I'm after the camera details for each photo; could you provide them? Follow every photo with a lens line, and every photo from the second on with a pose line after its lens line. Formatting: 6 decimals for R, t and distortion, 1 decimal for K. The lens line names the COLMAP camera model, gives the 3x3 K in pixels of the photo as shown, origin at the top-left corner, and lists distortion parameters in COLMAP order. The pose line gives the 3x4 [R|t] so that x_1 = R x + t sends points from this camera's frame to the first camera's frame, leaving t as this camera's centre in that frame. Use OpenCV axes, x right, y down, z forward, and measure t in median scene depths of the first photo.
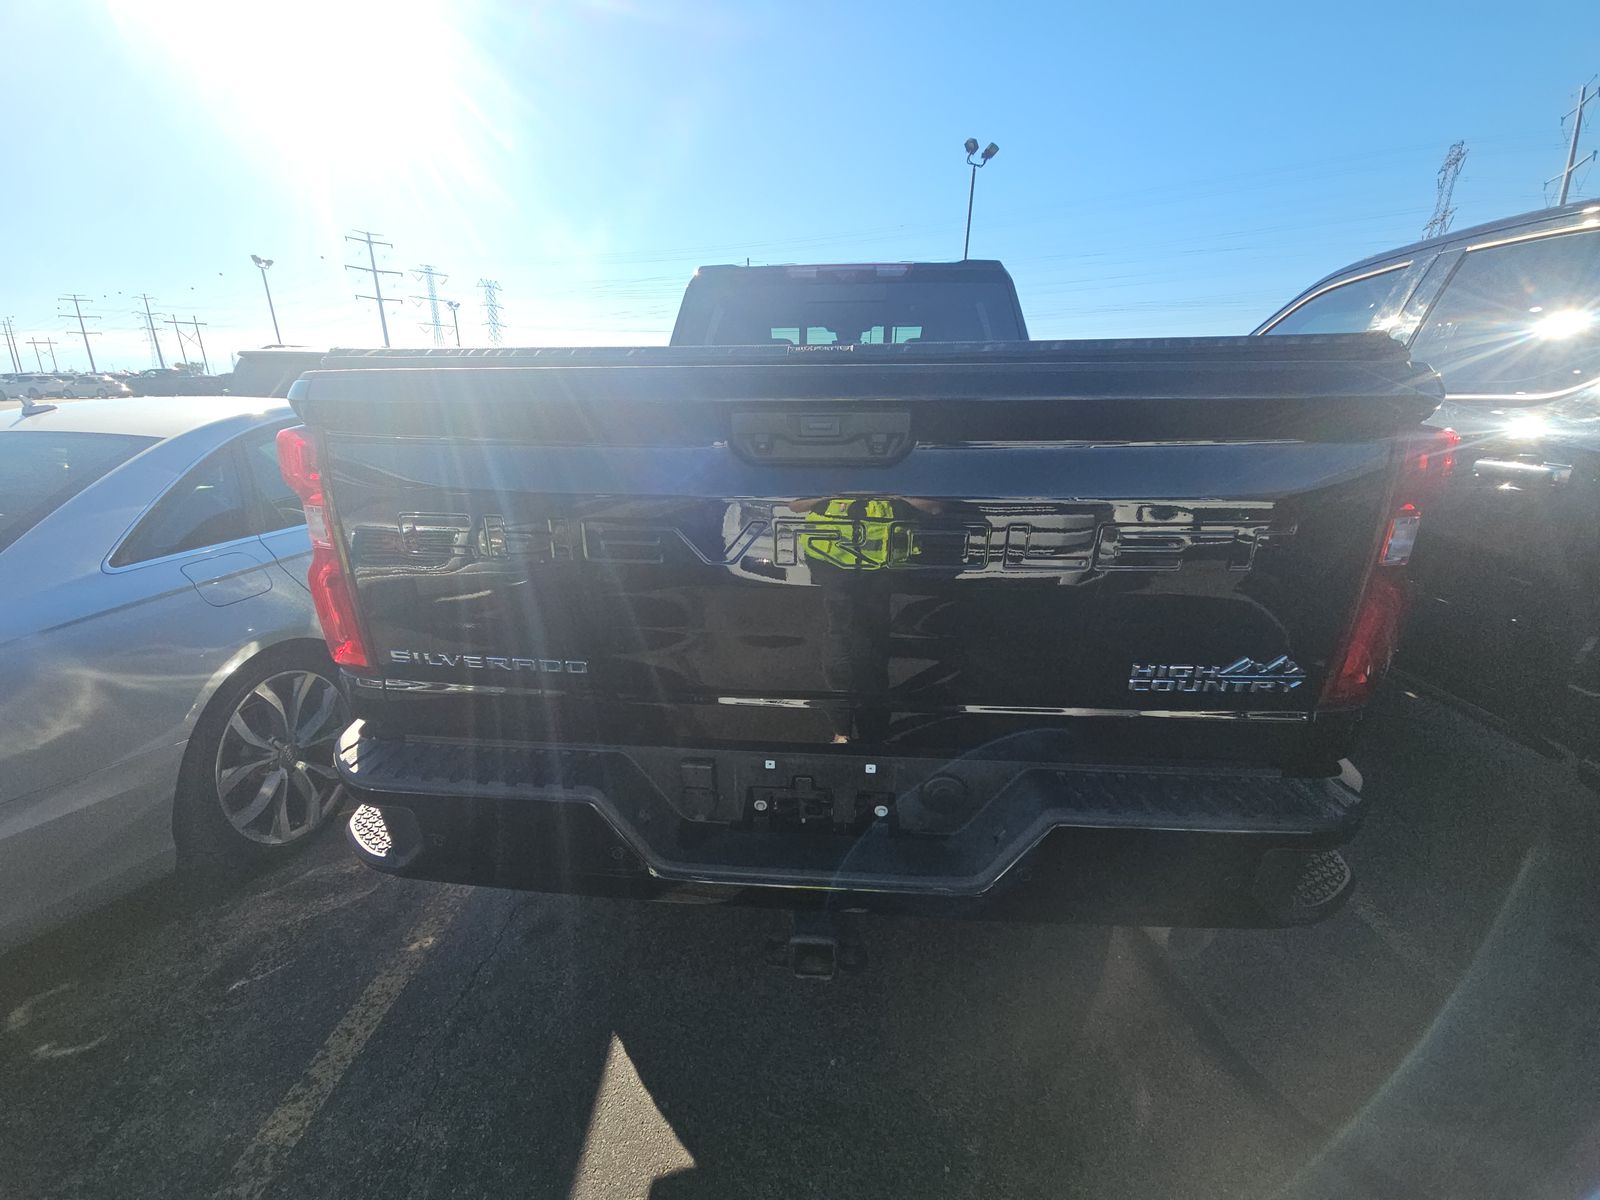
lens RADIAL K [[658.3, 0, 799.5], [0, 658.3, 595.8], [0, 0, 1]] dist [-0.014741, -0.002037]
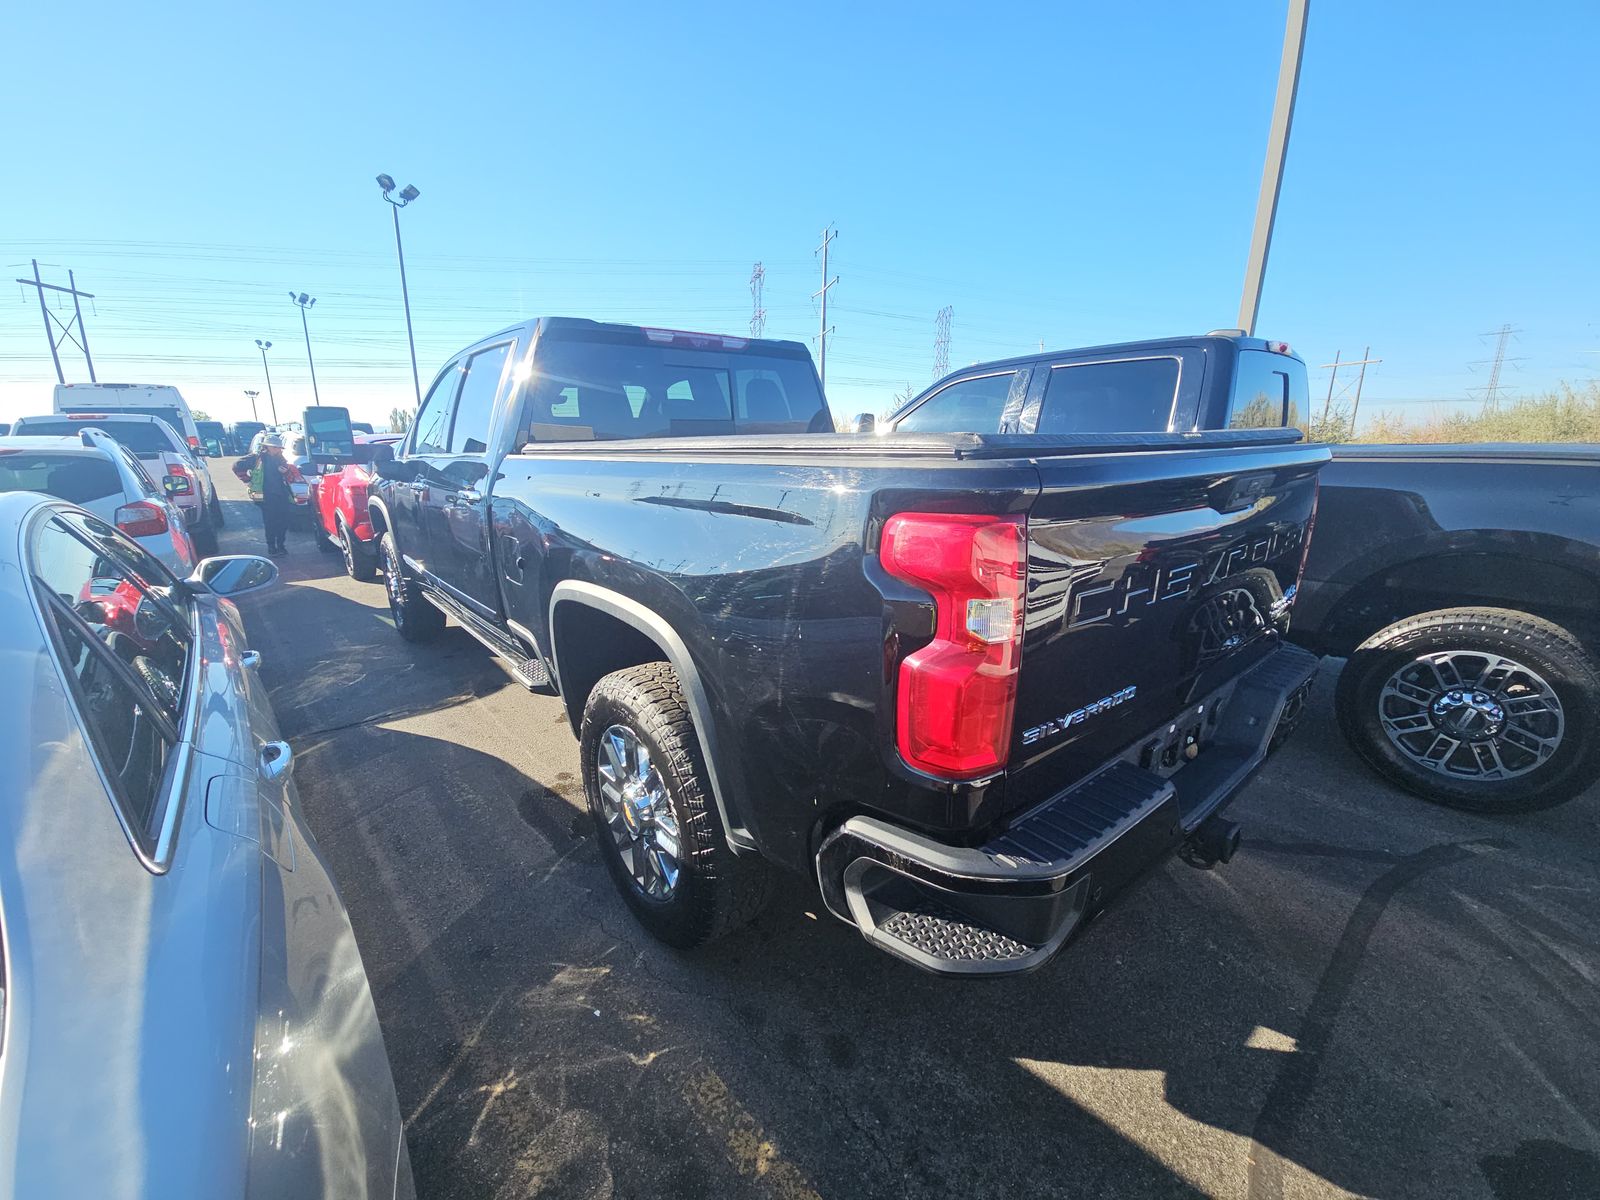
lens RADIAL K [[658.3, 0, 789.5], [0, 658.3, 598.9], [0, 0, 1]] dist [-0.014741, -0.002037]
pose [[0.715382, -0.161167, 0.679893, -0.973512], [0.205628, 0.978506, 0.015591, -0.127076], [-0.667792, 0.128652, 0.733146, 0.318410]]
